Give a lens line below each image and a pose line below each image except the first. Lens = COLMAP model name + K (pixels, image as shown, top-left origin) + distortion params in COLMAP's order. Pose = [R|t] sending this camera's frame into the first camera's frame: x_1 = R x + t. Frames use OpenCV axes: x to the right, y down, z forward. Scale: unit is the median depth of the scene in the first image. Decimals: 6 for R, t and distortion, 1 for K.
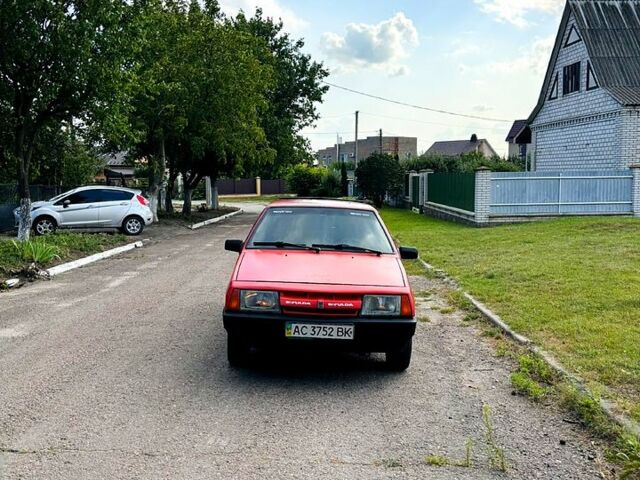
lens RADIAL K [[621.2, 0, 320.0], [0, 621.2, 240.0], [0, 0, 1]] dist [0.035509, -0.109420]
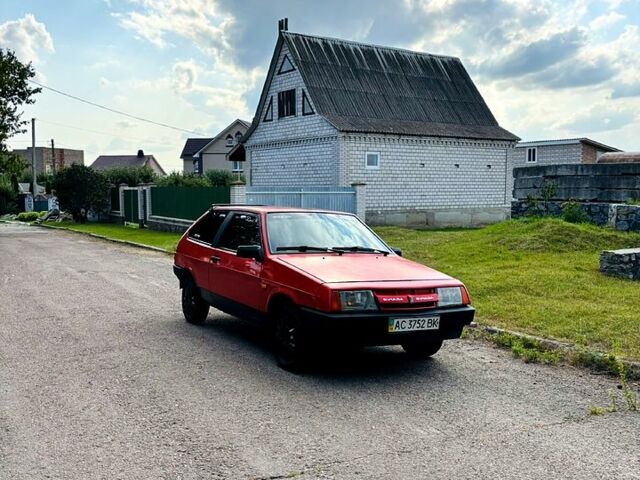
lens RADIAL K [[621.2, 0, 320.0], [0, 621.2, 240.0], [0, 0, 1]] dist [0.035509, -0.109420]
pose [[0.864977, -0.024016, 0.501237, -0.112073], [0.036867, 0.999196, -0.015745, 0.002082], [-0.500456, 0.032098, 0.865167, 0.024684]]
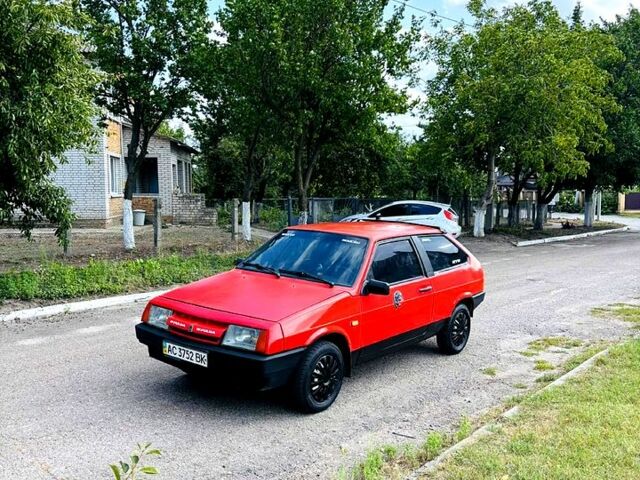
lens RADIAL K [[621.2, 0, 320.0], [0, 621.2, 240.0], [0, 0, 1]] dist [0.035509, -0.109420]
pose [[0.803238, 0.052287, -0.593358, 0.129150], [-0.064057, 0.997946, 0.001225, -0.009317], [0.592203, 0.037024, 0.804937, 0.049419]]
